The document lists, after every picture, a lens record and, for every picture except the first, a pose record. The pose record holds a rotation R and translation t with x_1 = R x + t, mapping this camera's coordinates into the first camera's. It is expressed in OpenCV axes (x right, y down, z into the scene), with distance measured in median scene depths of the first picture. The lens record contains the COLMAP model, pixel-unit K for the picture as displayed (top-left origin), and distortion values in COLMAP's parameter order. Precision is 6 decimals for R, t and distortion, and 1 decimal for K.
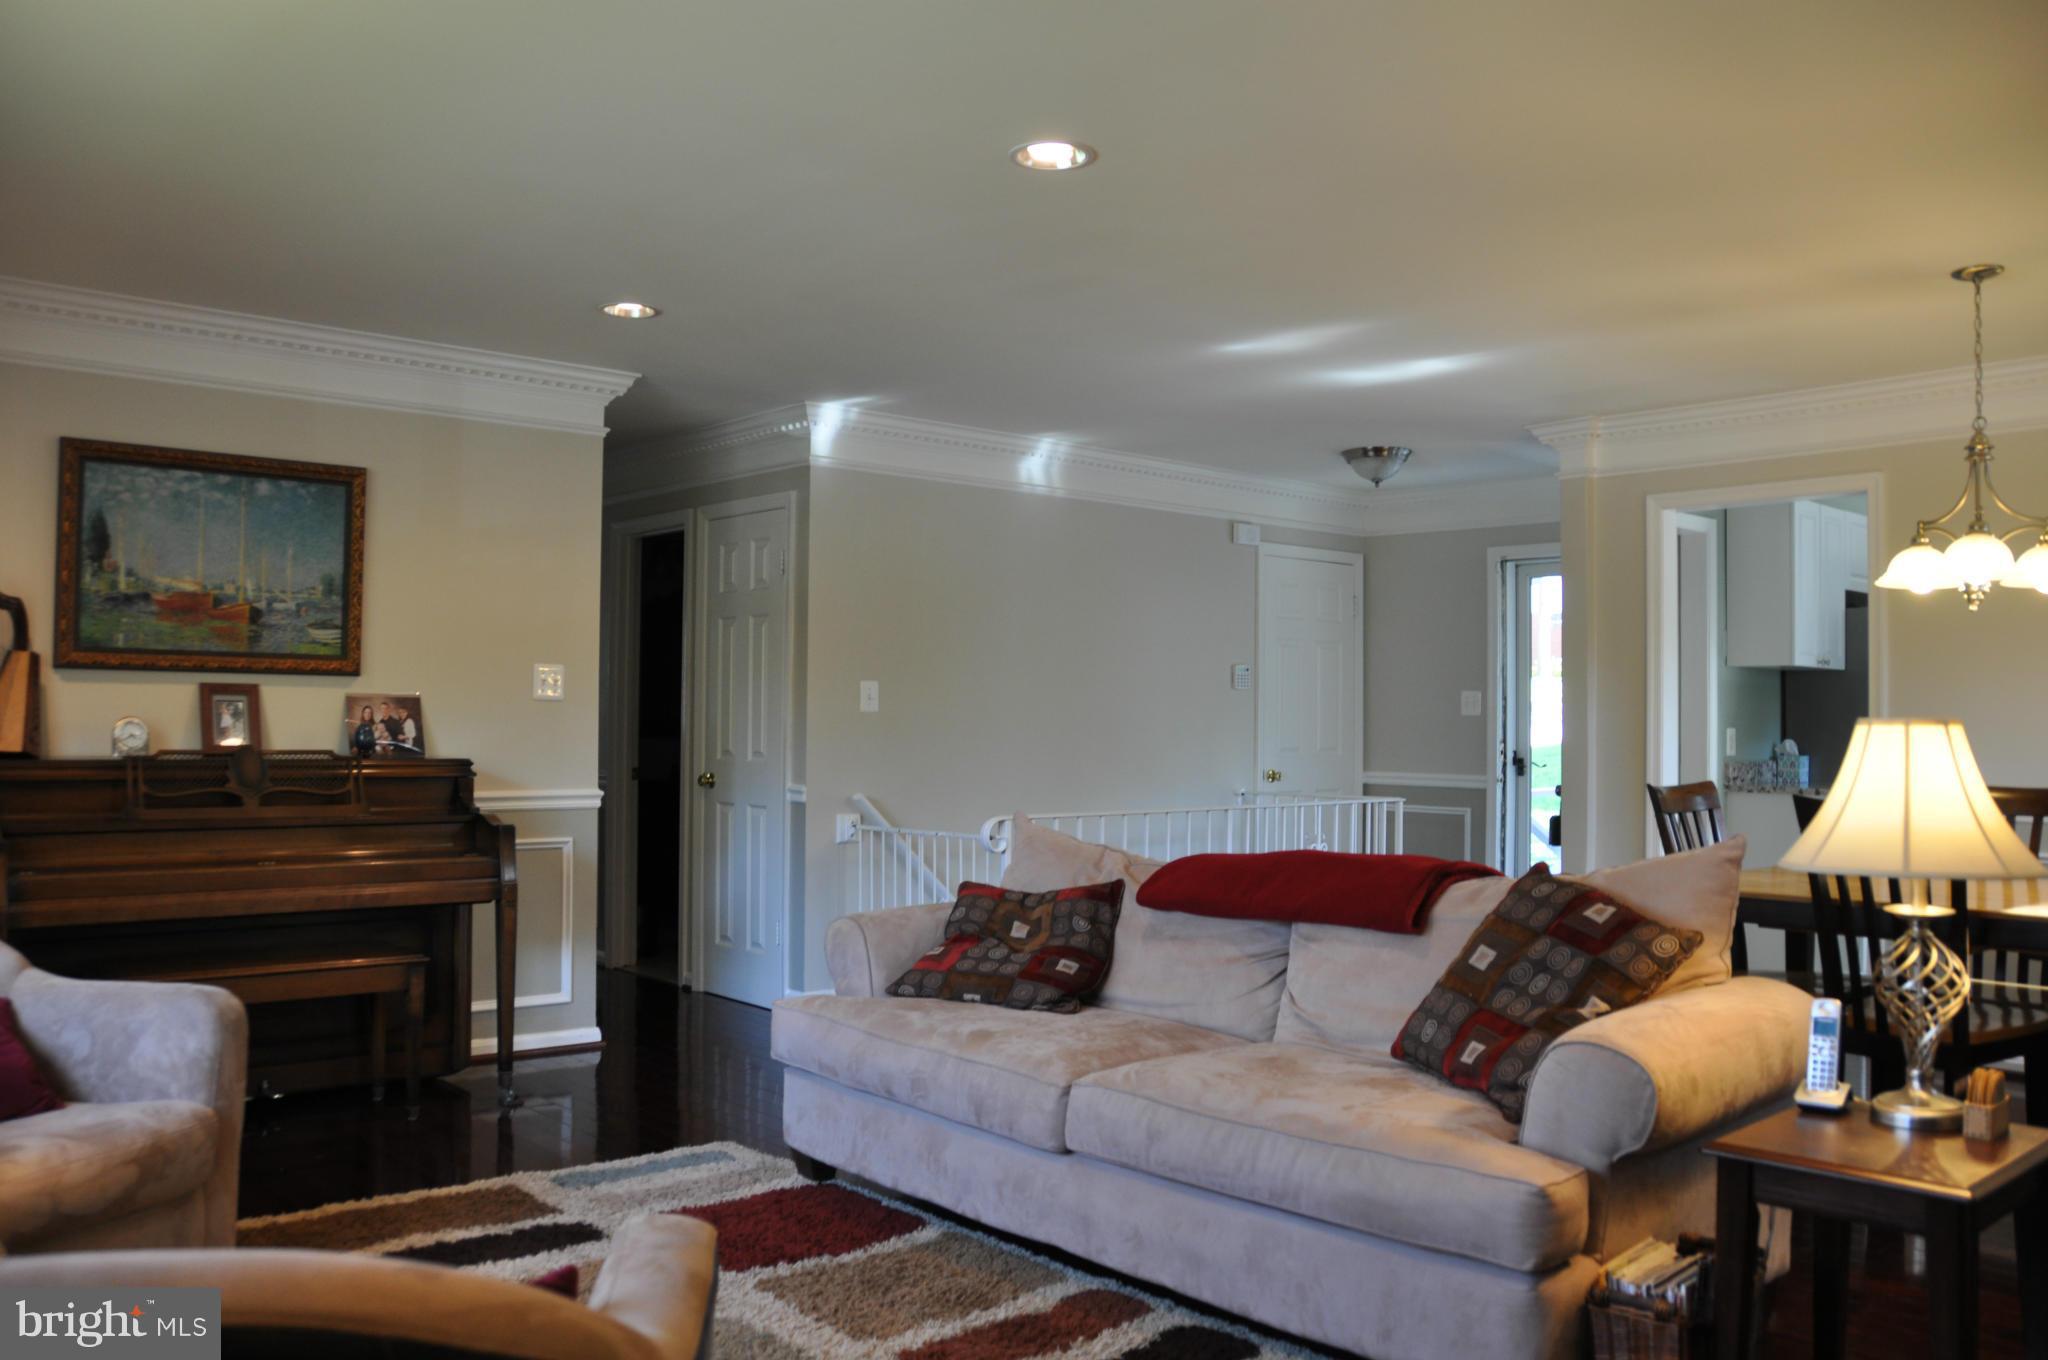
lens RADIAL K [[1711.3, 0, 1024.0], [0, 1711.3, 680.0], [0, 0, 1]] dist [-0.066208, 0.003841]
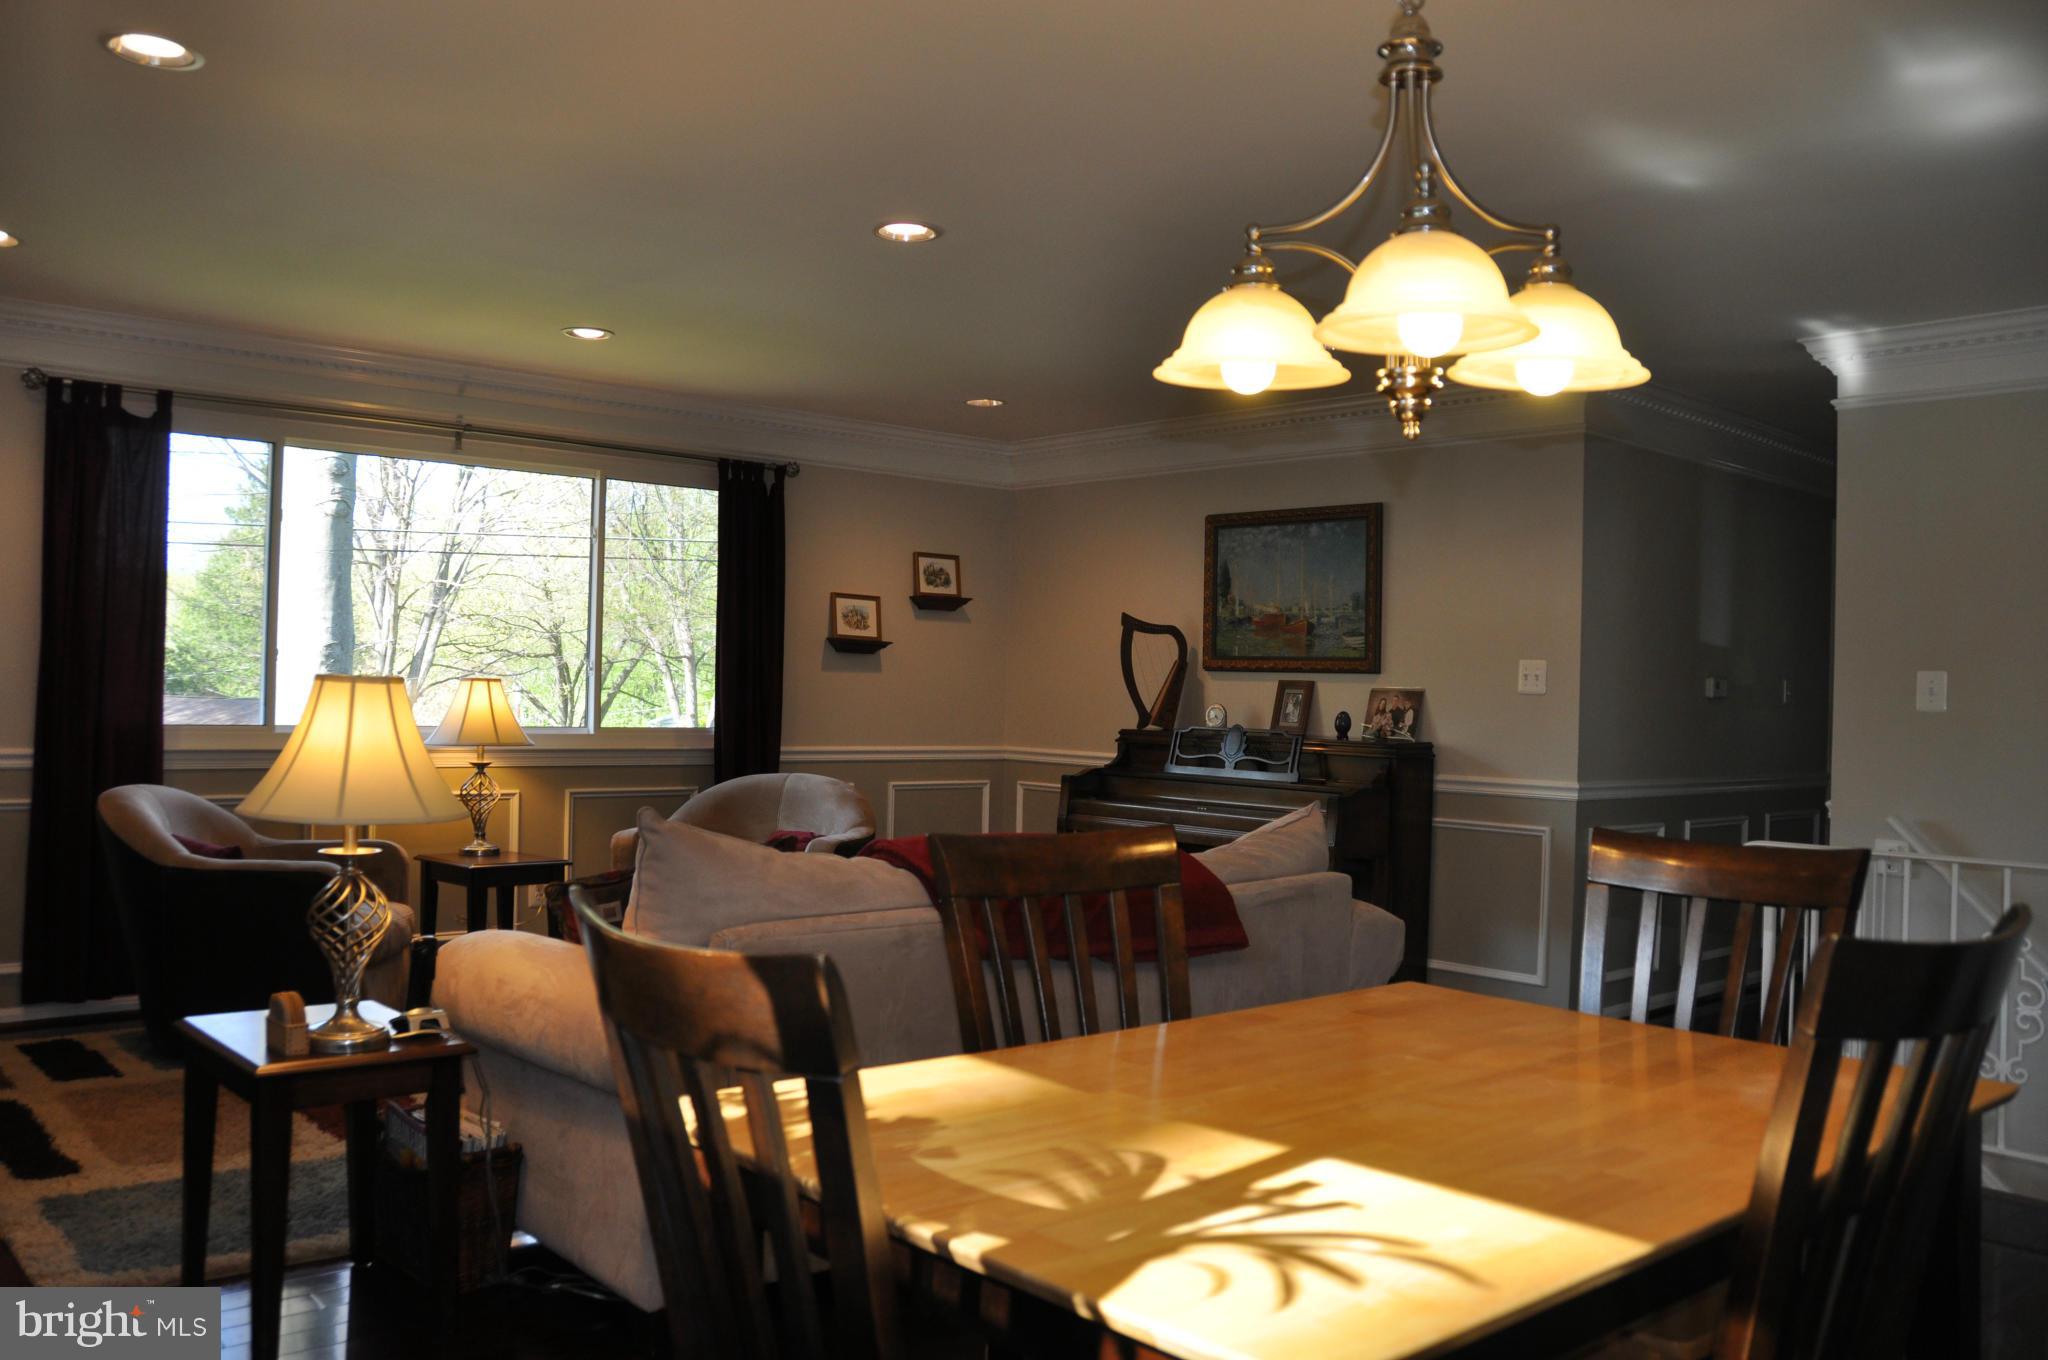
lens RADIAL K [[1711.3, 0, 1024.0], [0, 1711.3, 680.0], [0, 0, 1]] dist [-0.066208, 0.003841]
pose [[0.013086, -0.017416, -0.999763, 0.875881], [-0.004836, 0.999836, -0.017481, 0.026242], [0.999903, 0.005064, 0.013000, 0.769536]]
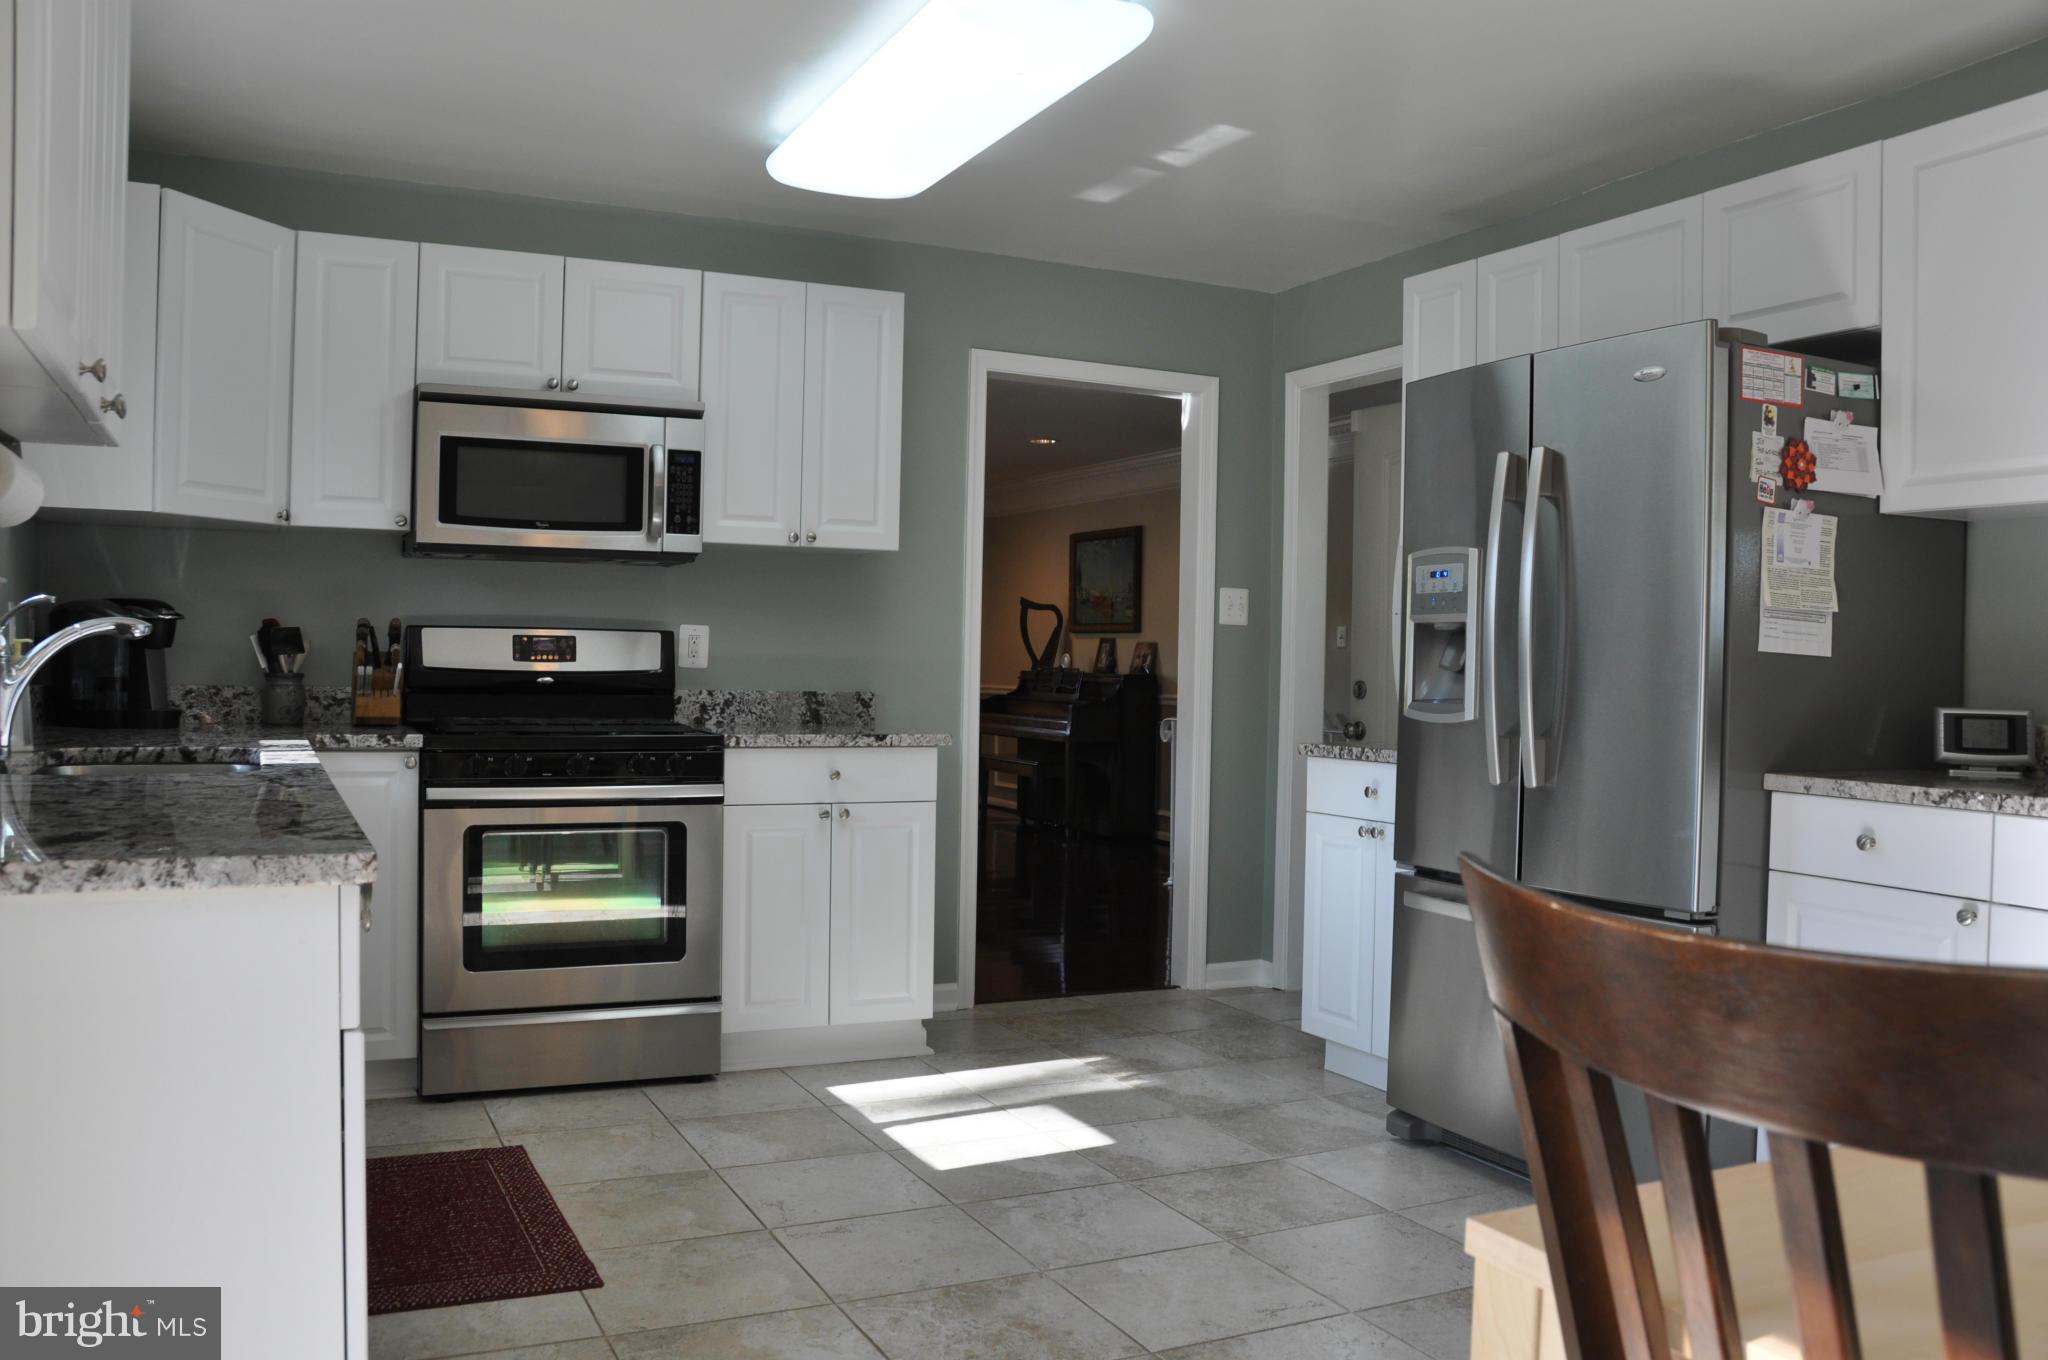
lens RADIAL K [[1745.4, 0, 1024.0], [0, 1745.4, 680.0], [0, 0, 1]] dist [-0.194305, 0.224440]
pose [[-0.268824, -0.006835, -0.963165, 1.661460], [-0.002631, 0.999976, -0.006362, 0.068630], [0.963186, 0.000824, -0.268836, 1.489724]]
